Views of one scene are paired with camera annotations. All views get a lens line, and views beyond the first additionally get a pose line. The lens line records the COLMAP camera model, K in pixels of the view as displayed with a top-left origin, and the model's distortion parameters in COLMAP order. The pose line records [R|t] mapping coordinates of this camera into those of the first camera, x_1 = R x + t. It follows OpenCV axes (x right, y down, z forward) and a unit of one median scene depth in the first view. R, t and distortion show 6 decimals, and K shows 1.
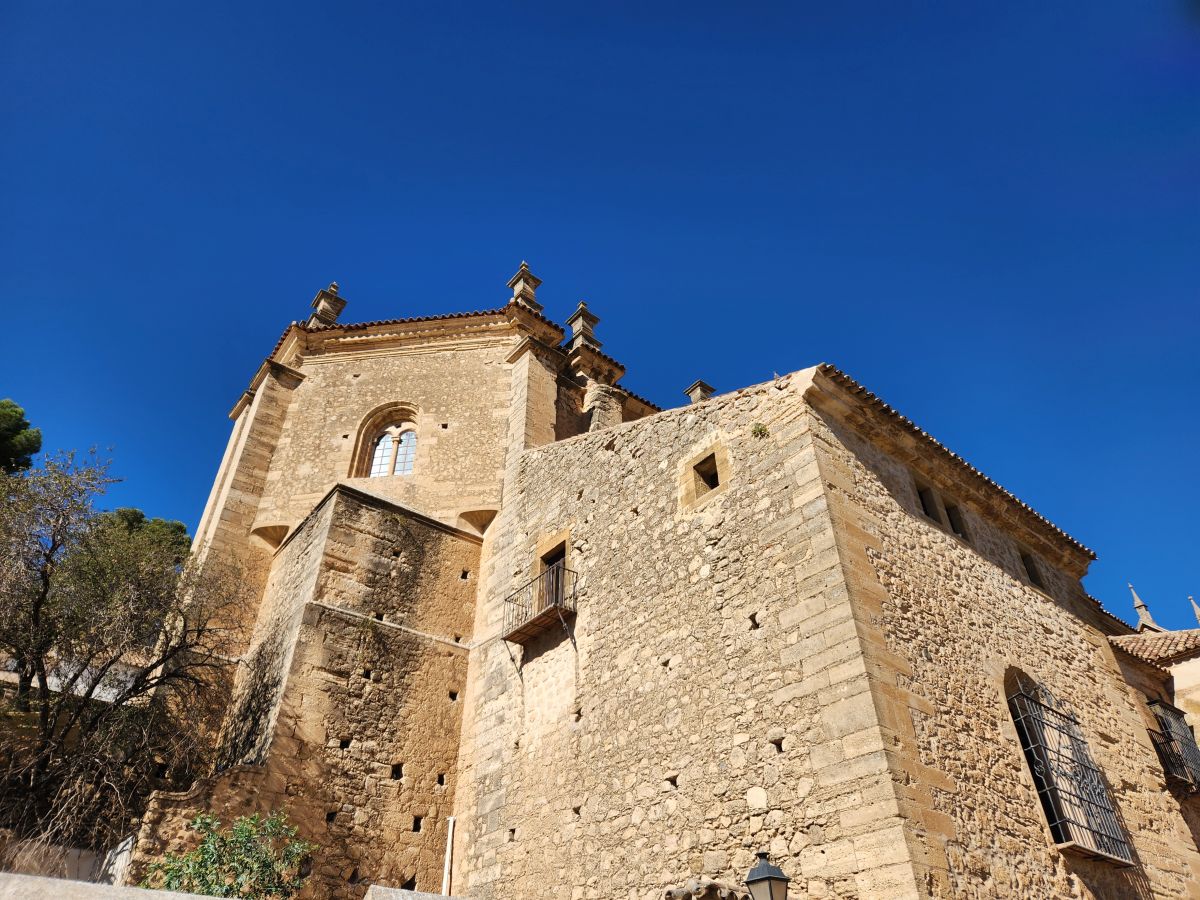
lens RADIAL K [[822.2, 0, 575.5], [0, 822.2, 446.1], [0, 0, 1]] dist [0.054871, -0.034647]
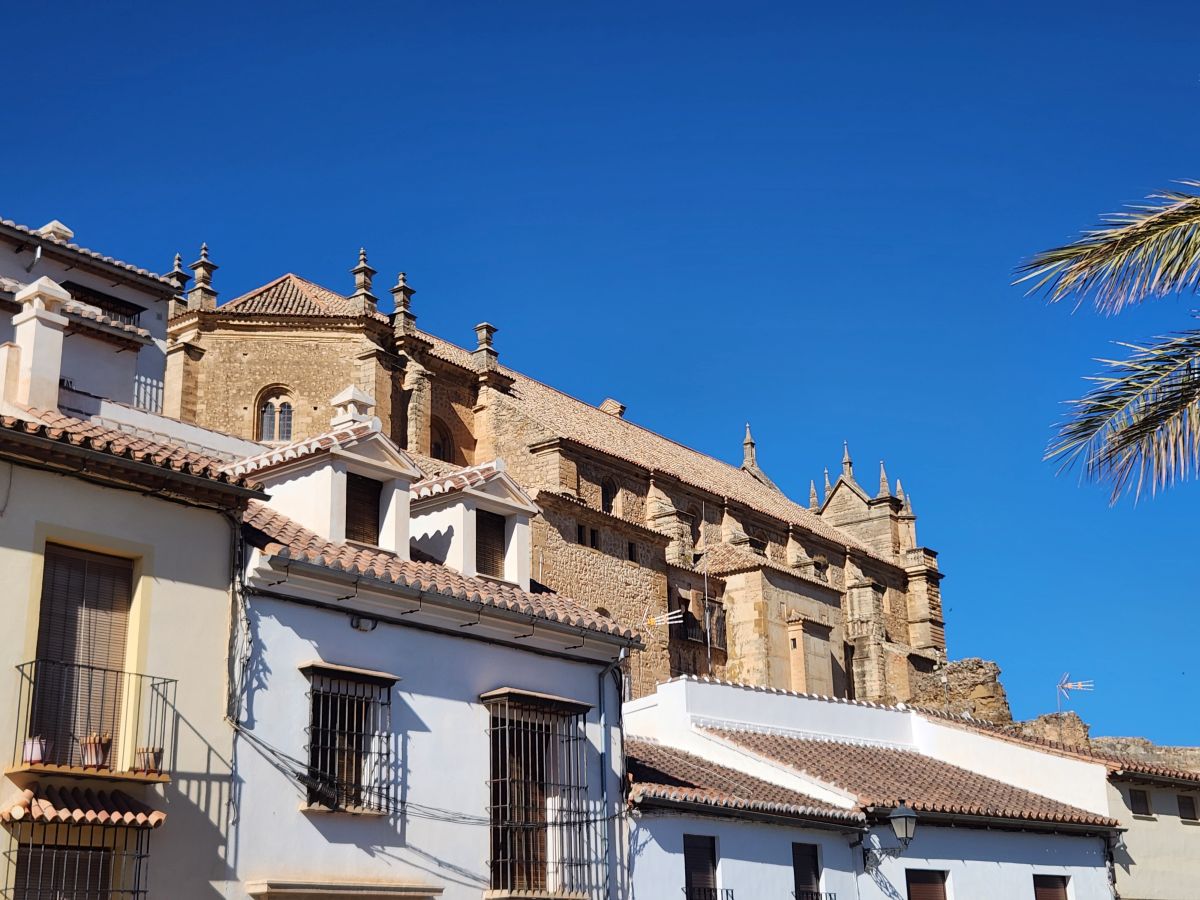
lens RADIAL K [[1701.8, 0, 600.9], [0, 1701.8, 445.9], [0, 0, 1]] dist [0.084127, 0.000000]
pose [[0.963263, 0.058439, 0.262125, -0.506600], [-0.145935, 0.933258, 0.328225, -1.139572], [-0.225449, -0.354420, 0.907501, -2.110406]]
